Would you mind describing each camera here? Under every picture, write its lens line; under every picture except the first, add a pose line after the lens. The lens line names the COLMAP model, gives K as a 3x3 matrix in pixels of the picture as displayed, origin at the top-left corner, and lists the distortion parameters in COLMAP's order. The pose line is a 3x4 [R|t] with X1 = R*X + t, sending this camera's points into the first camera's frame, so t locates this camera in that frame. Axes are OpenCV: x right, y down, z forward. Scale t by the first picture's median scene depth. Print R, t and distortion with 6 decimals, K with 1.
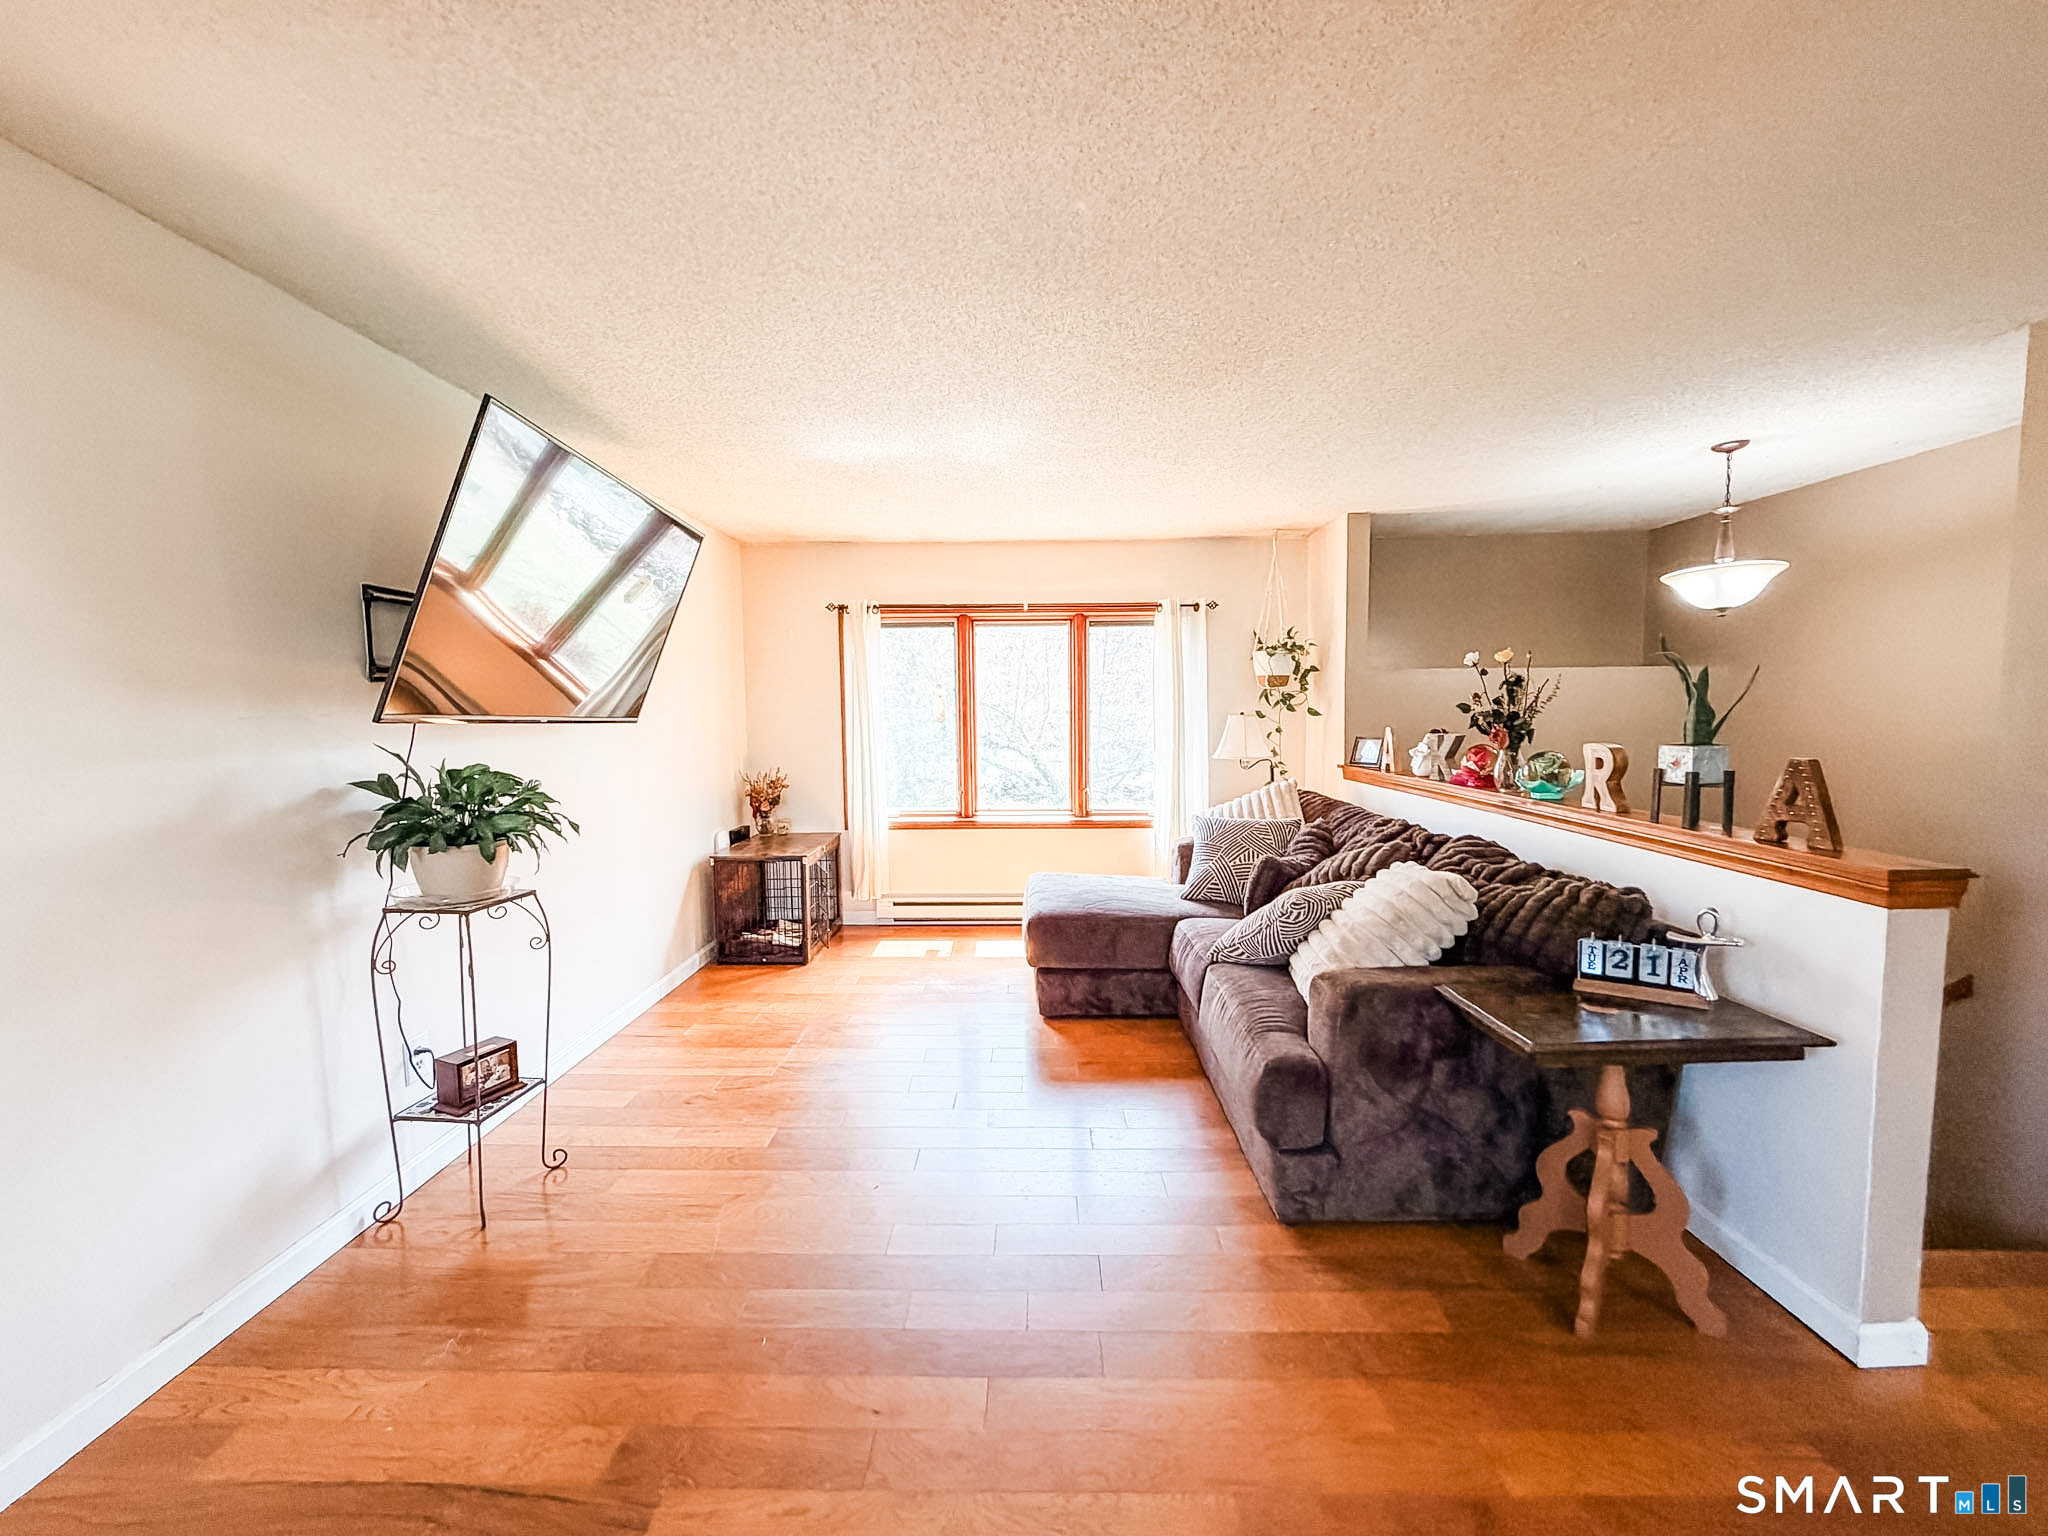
lens RADIAL K [[820.8, 0, 1025.1], [0, 820.8, 769.5], [0, 0, 1]] dist [-0.001987, 0.001357]
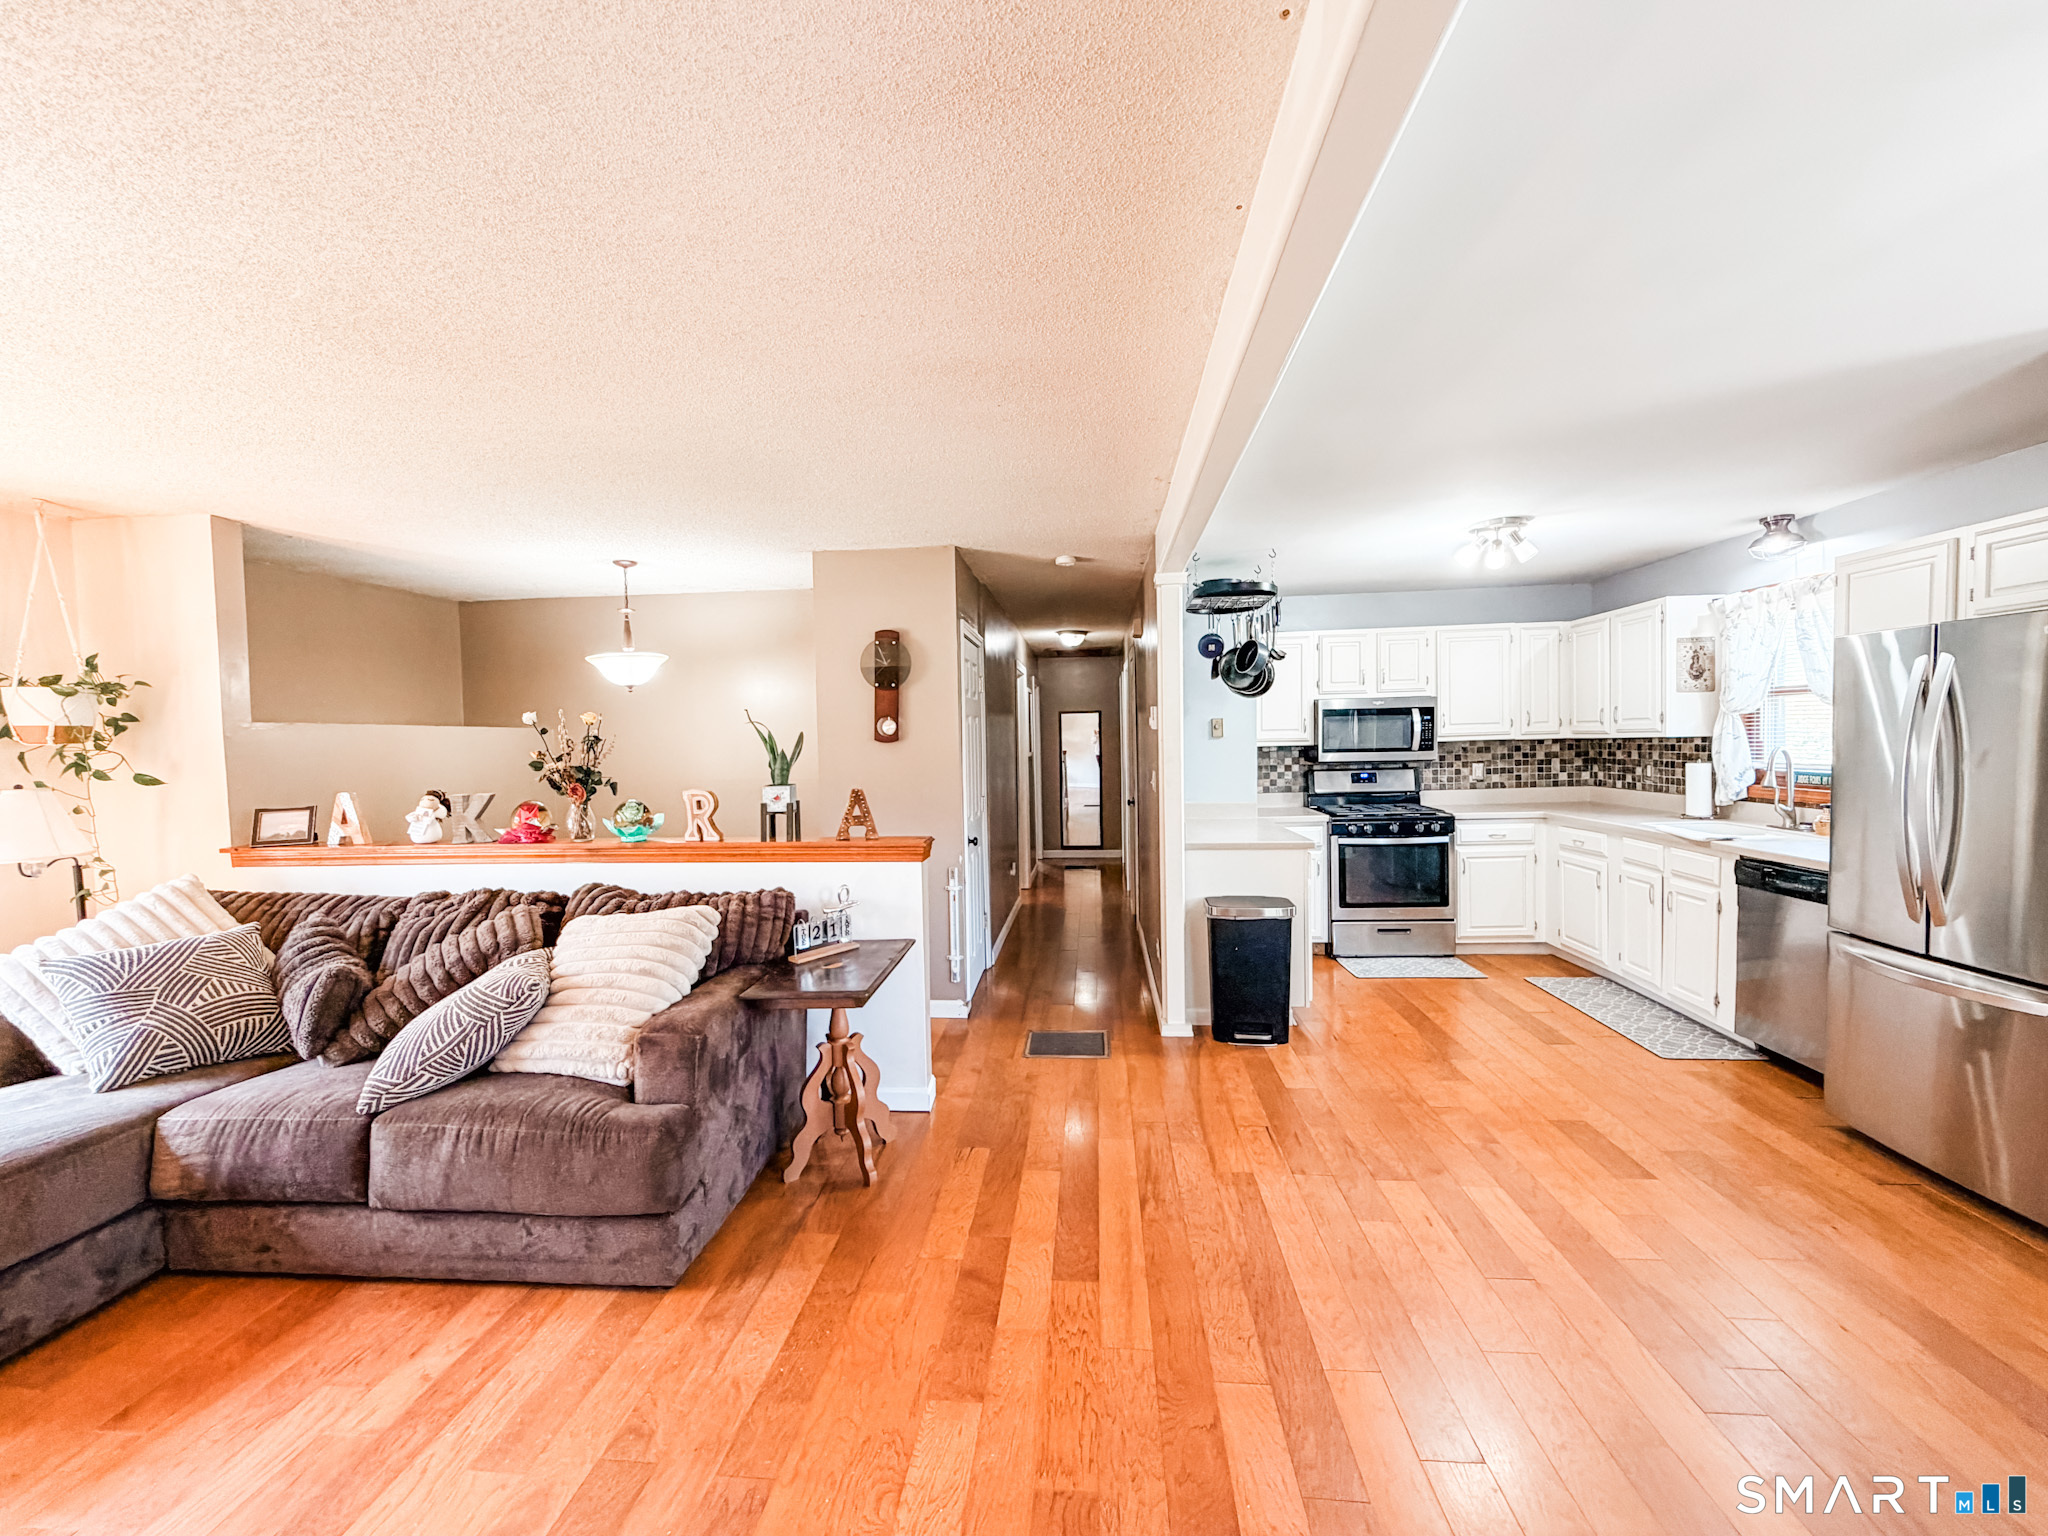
lens RADIAL K [[826.1, 0, 1024.7], [0, 826.1, 768.8], [0, 0, 1]] dist [0.001937, -0.000665]
pose [[0.068926, -0.025526, 0.997295, -0.555170], [0.096940, 0.995113, 0.018771, -0.038671], [-0.992901, 0.095384, 0.071064, 0.397172]]
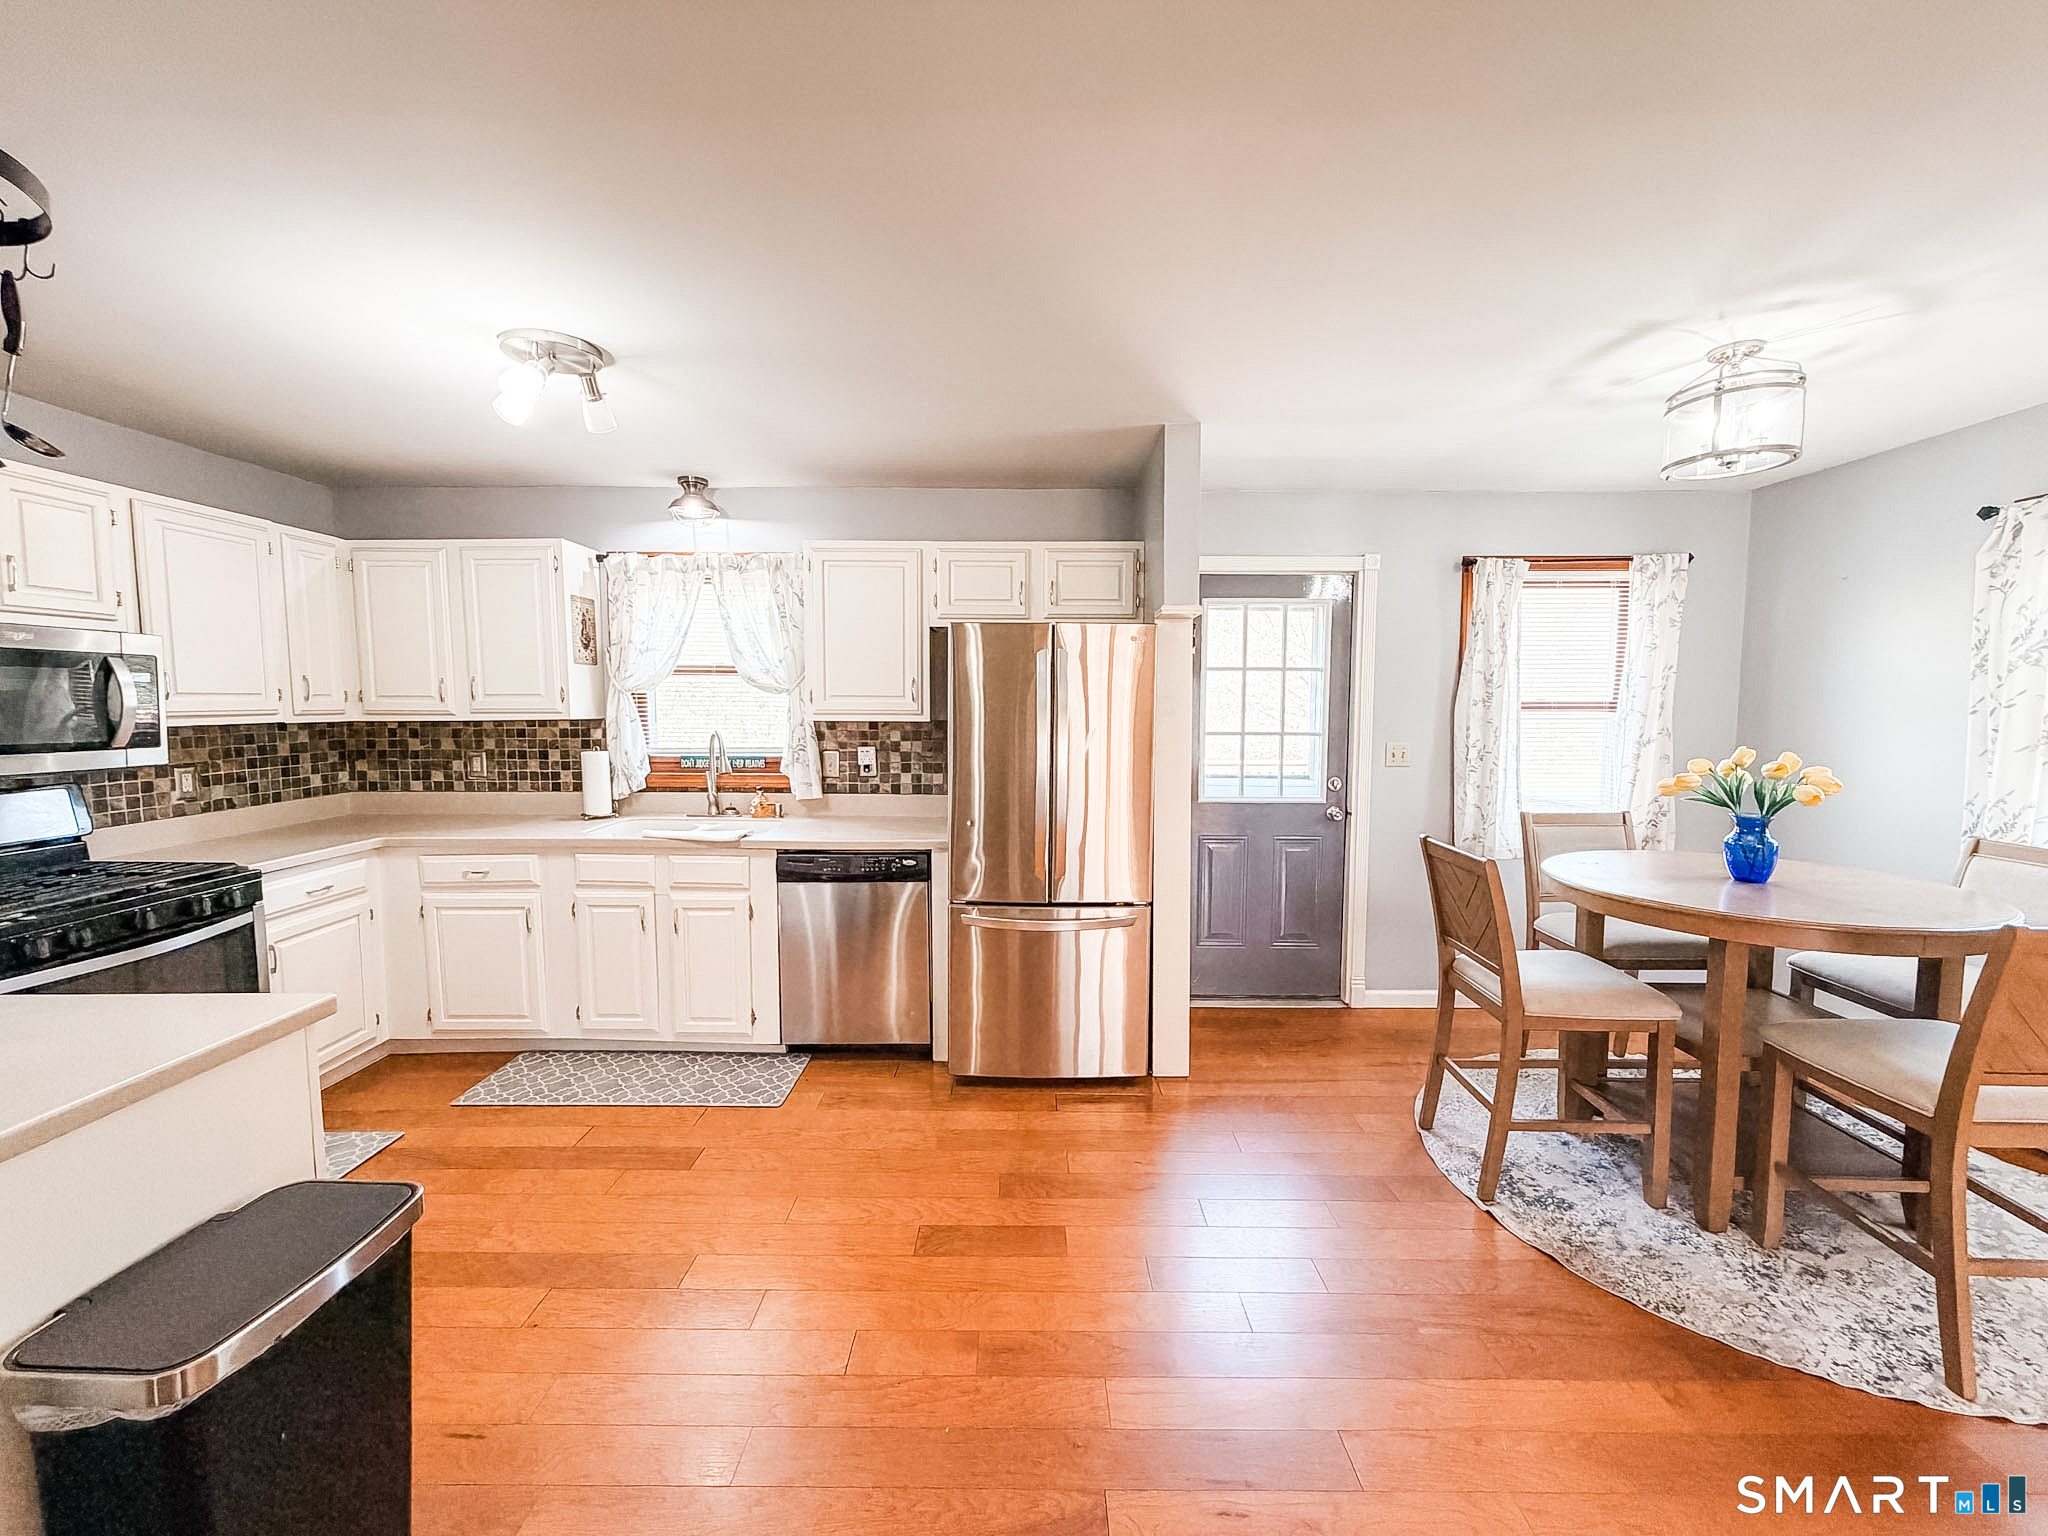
lens RADIAL K [[820.8, 0, 1022.3], [0, 820.8, 768.6], [0, 0, 1]] dist [-0.001987, 0.001357]
pose [[-0.999812, 0.013050, -0.014352, 0.588687], [0.010667, 0.987838, 0.155122, -0.064873], [0.016202, 0.154939, -0.987791, 0.541469]]
